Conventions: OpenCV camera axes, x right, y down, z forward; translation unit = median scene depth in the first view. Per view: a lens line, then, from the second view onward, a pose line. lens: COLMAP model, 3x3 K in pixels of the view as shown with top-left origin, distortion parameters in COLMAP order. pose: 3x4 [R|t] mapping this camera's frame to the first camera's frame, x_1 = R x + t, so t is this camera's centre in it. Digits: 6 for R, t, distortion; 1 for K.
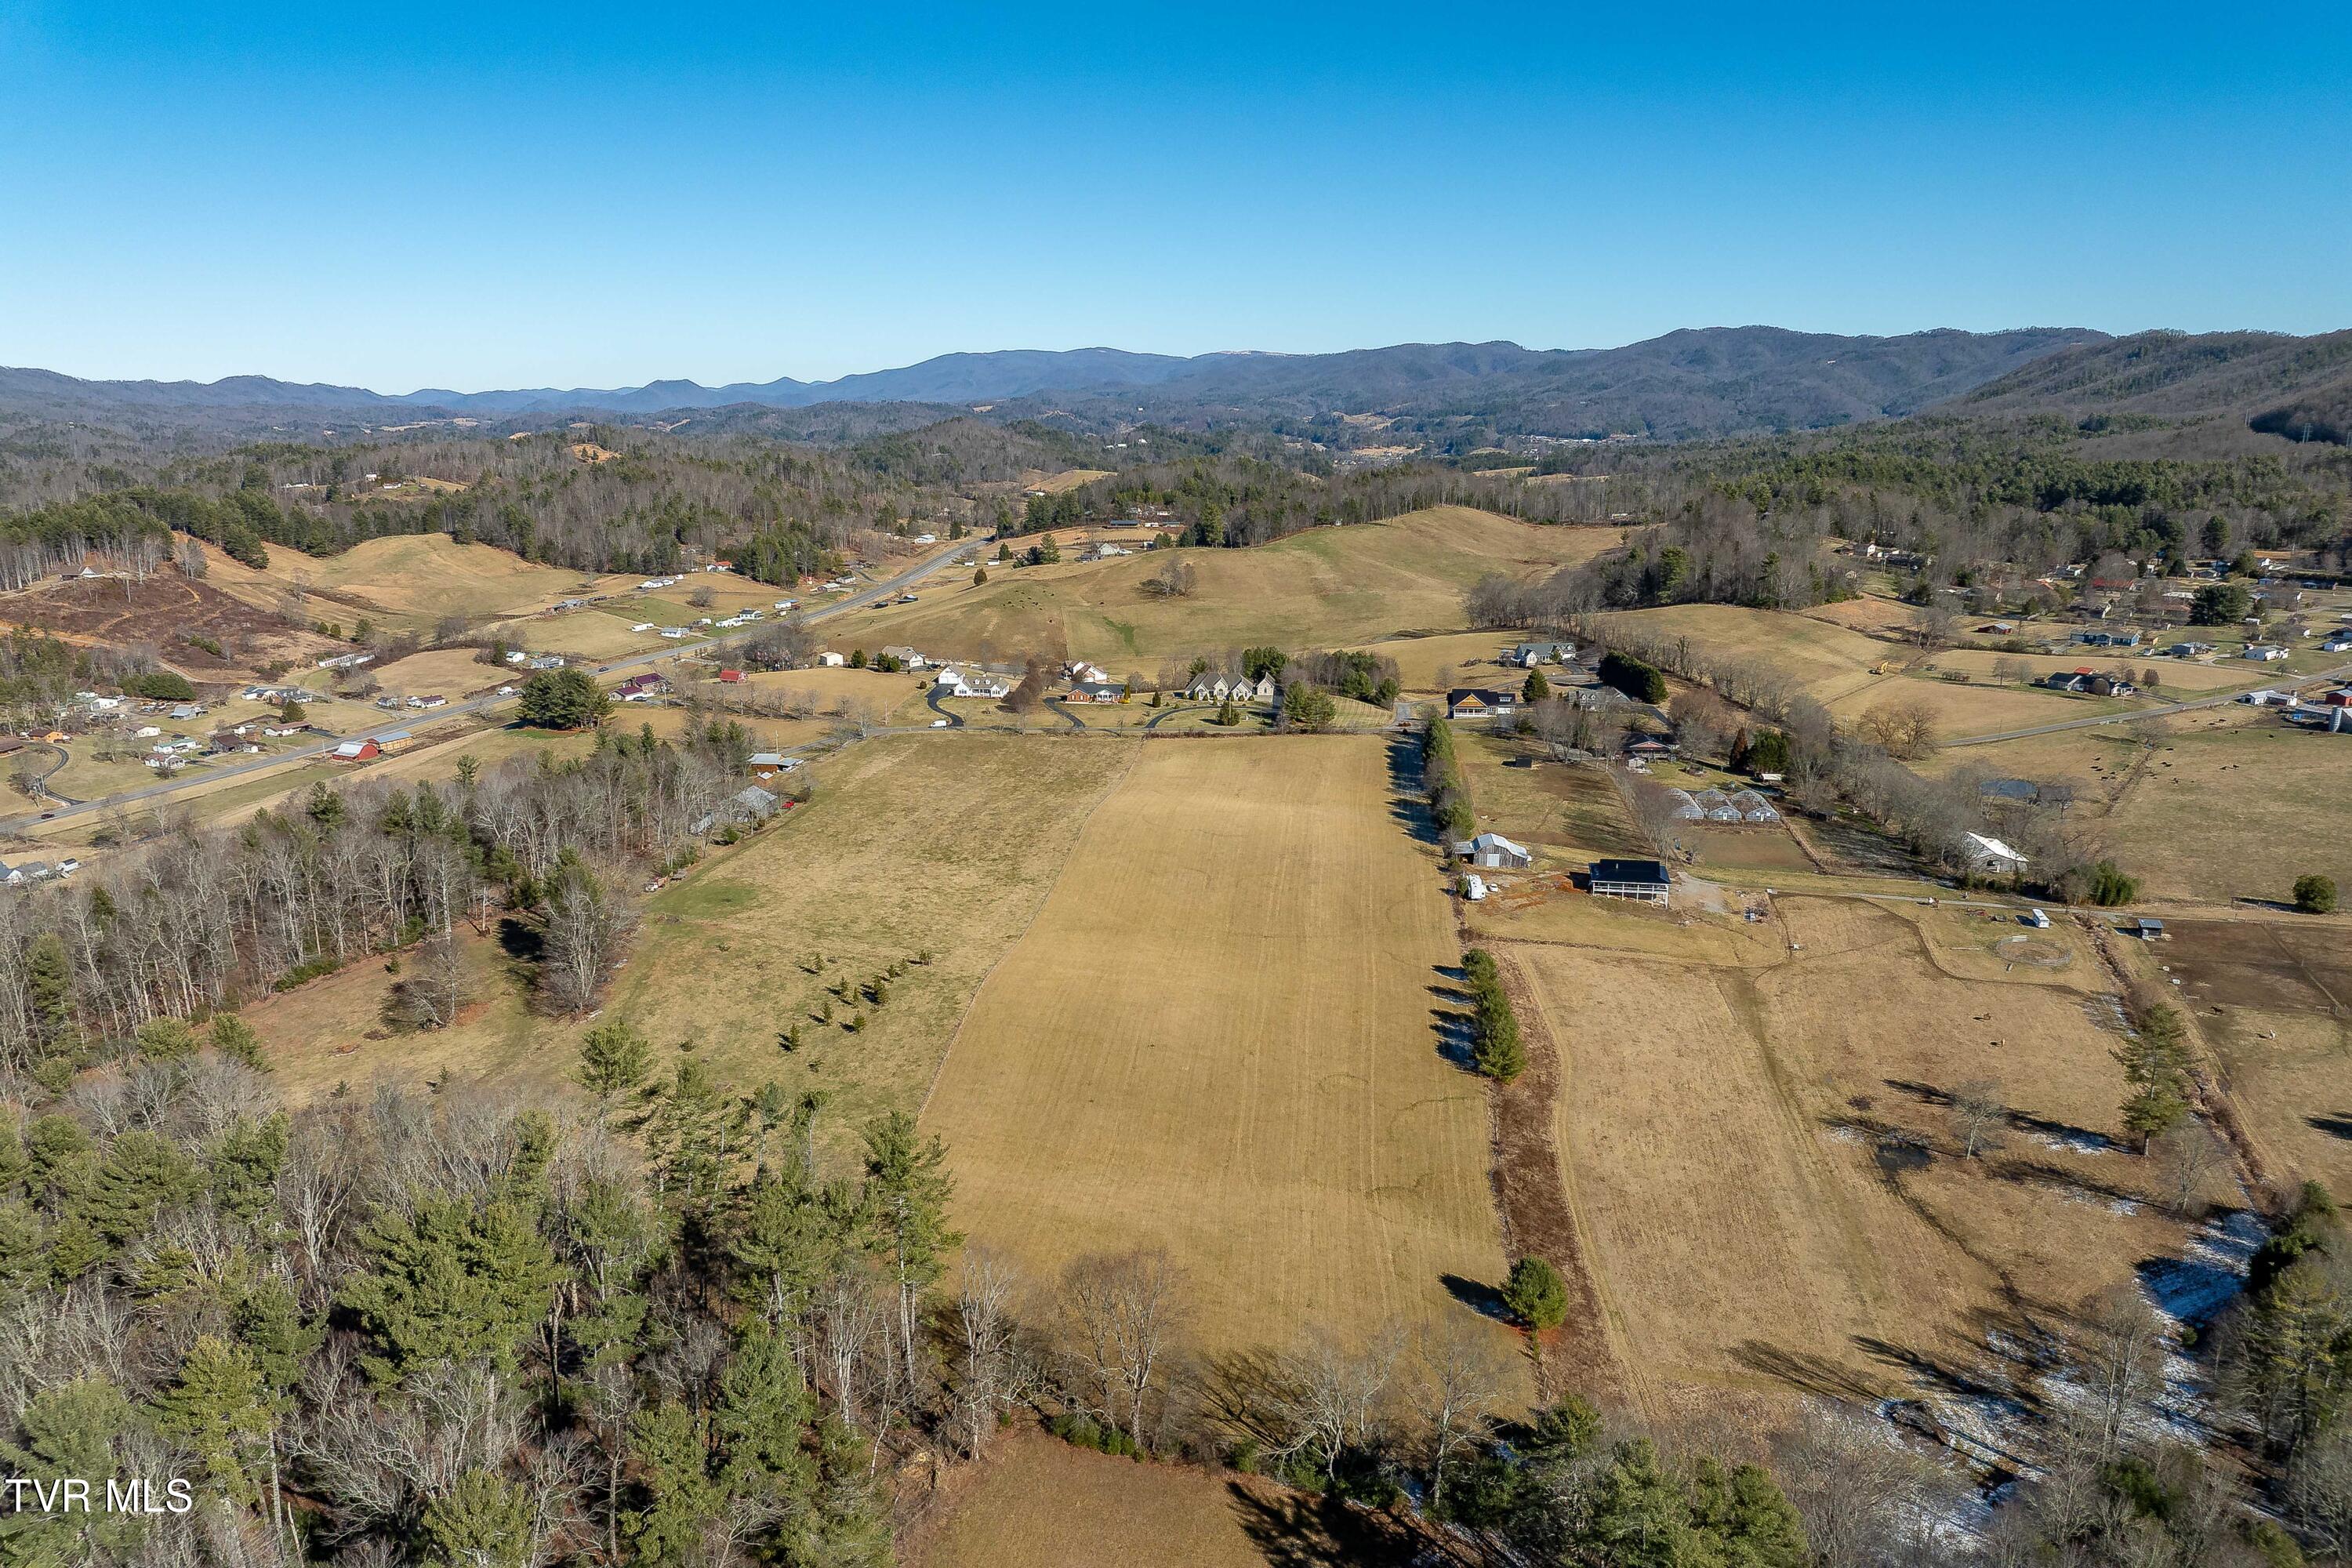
lens RADIAL K [[1679.5, 0, 1184.8], [0, 1679.5, 787.4], [0, 0, 1]] dist [-0.040160, 0.004307]
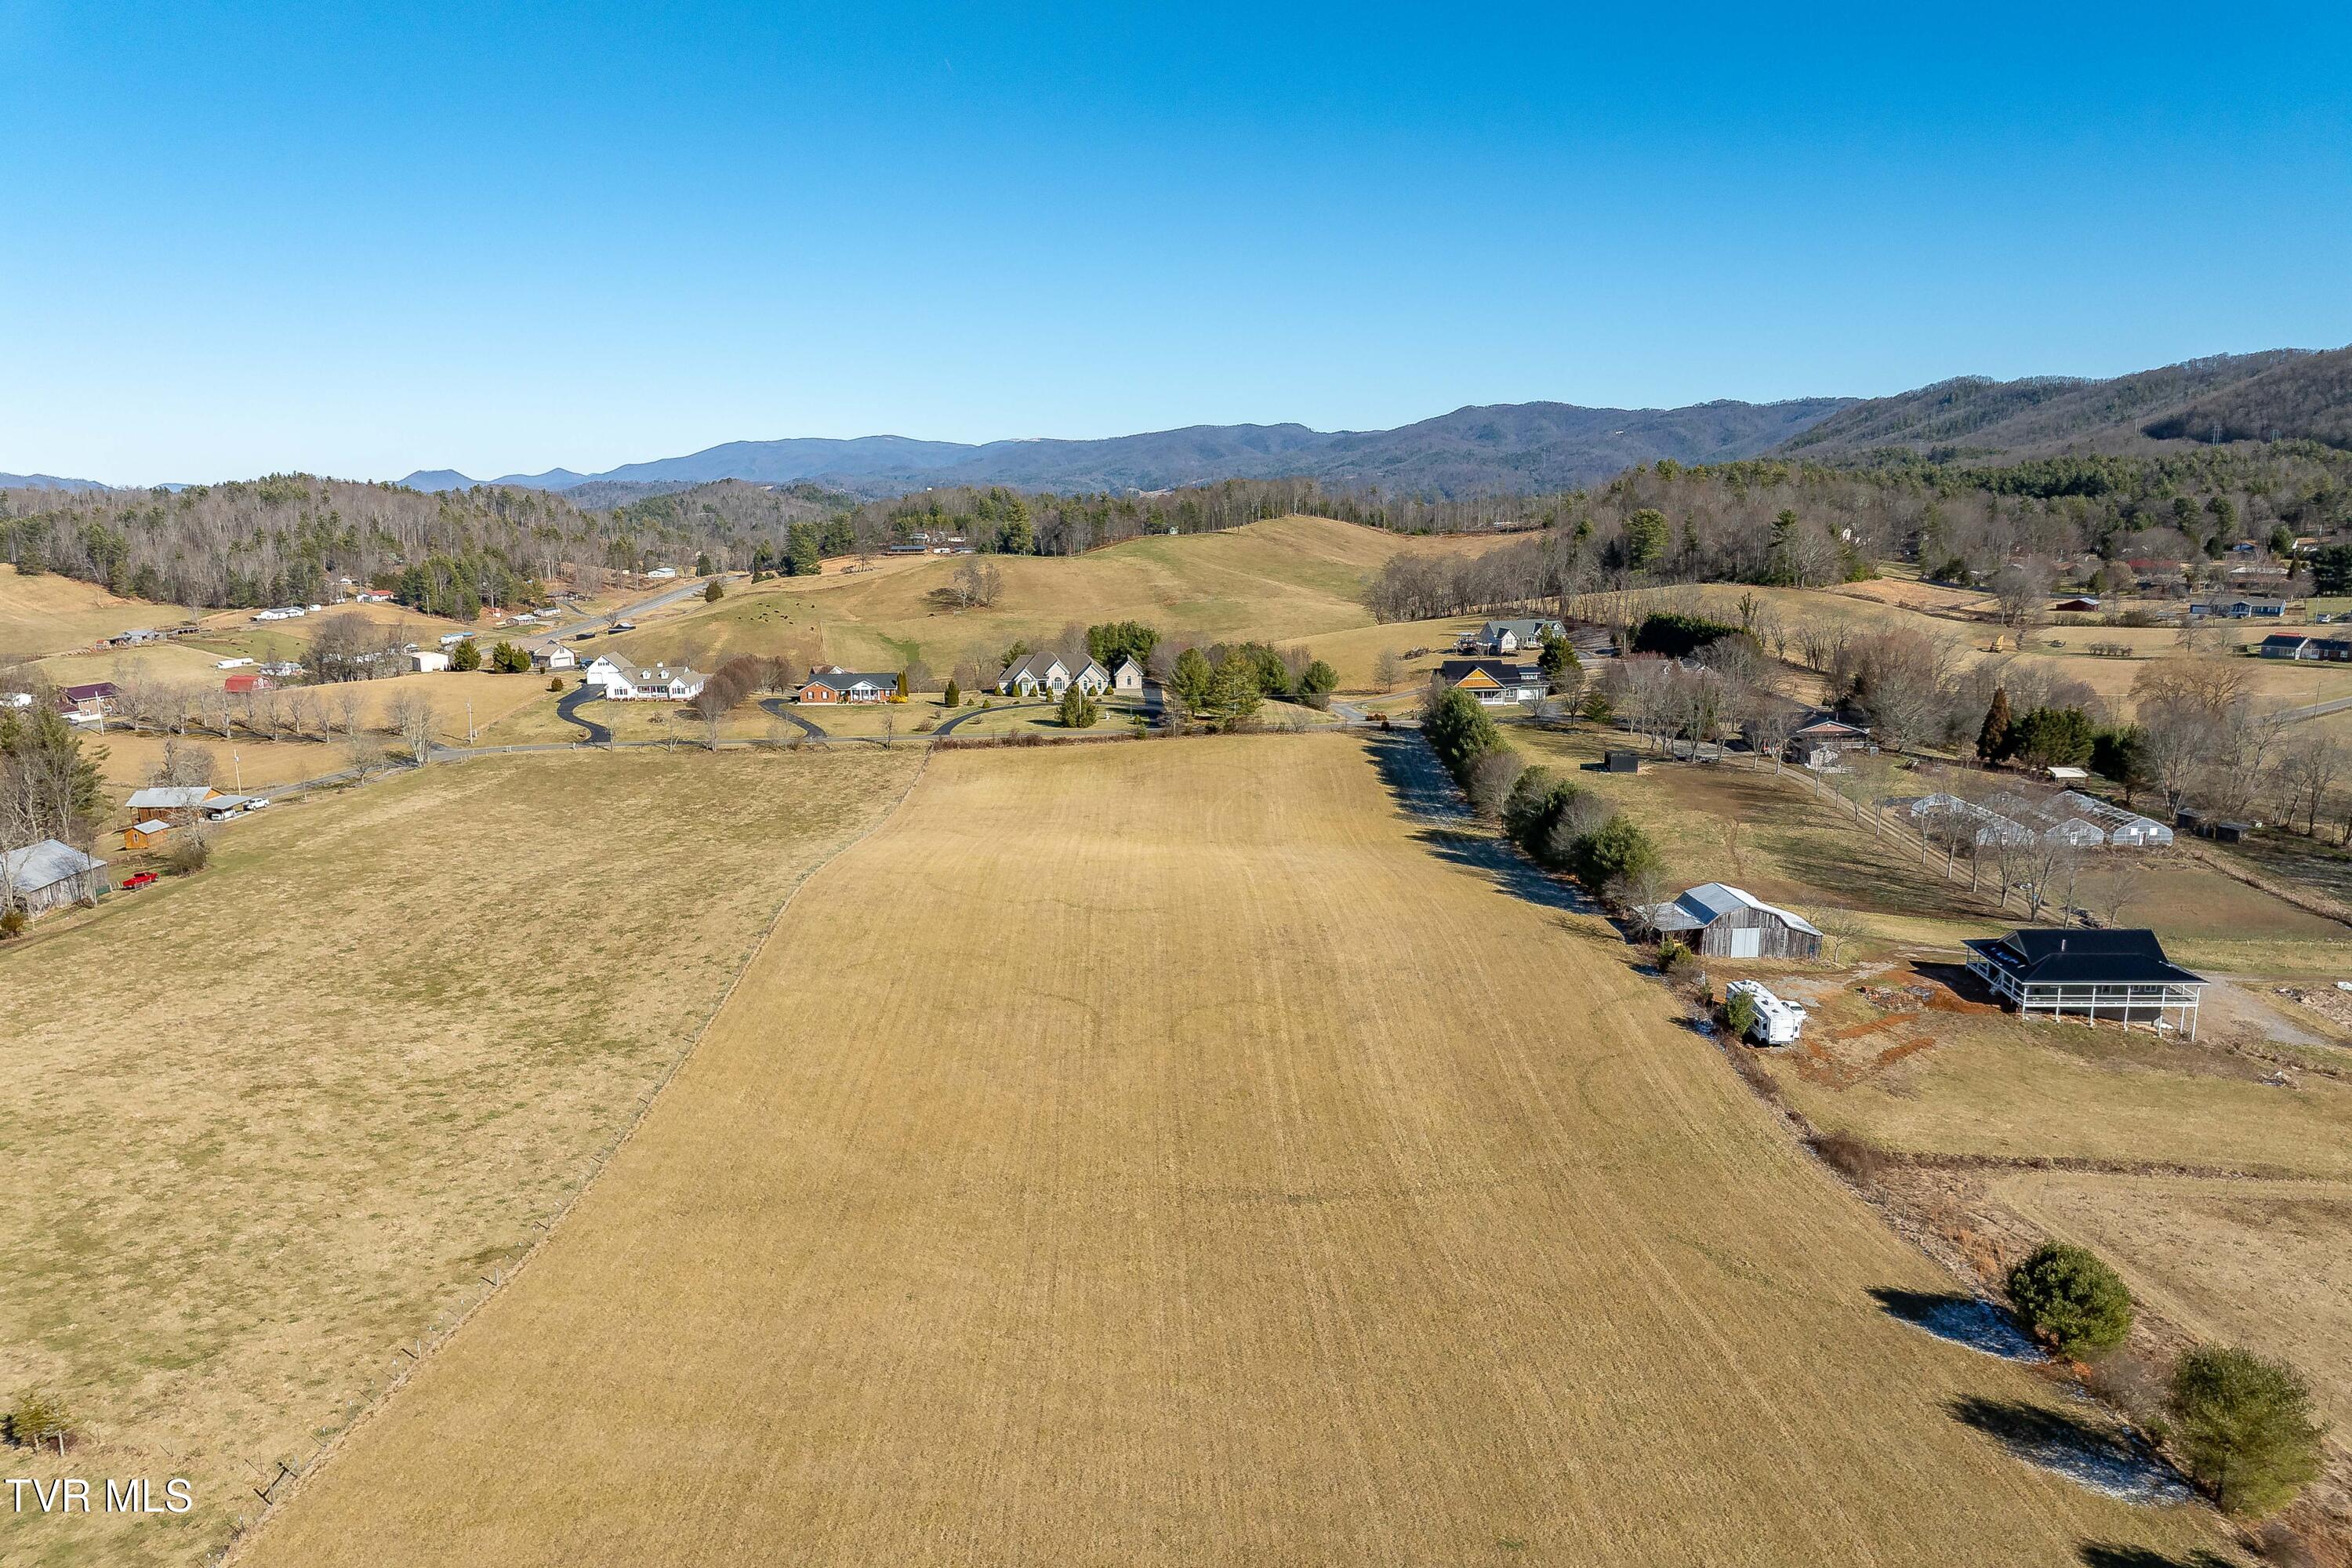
lens RADIAL K [[1679.5, 0, 1175.3], [0, 1679.5, 785.7], [0, 0, 1]] dist [-0.040160, 0.004307]
pose [[0.993069, -0.029383, 0.113796, -0.003609], [0.035485, 0.998018, -0.051974, 0.007370], [-0.112044, 0.055651, 0.992144, 0.214572]]
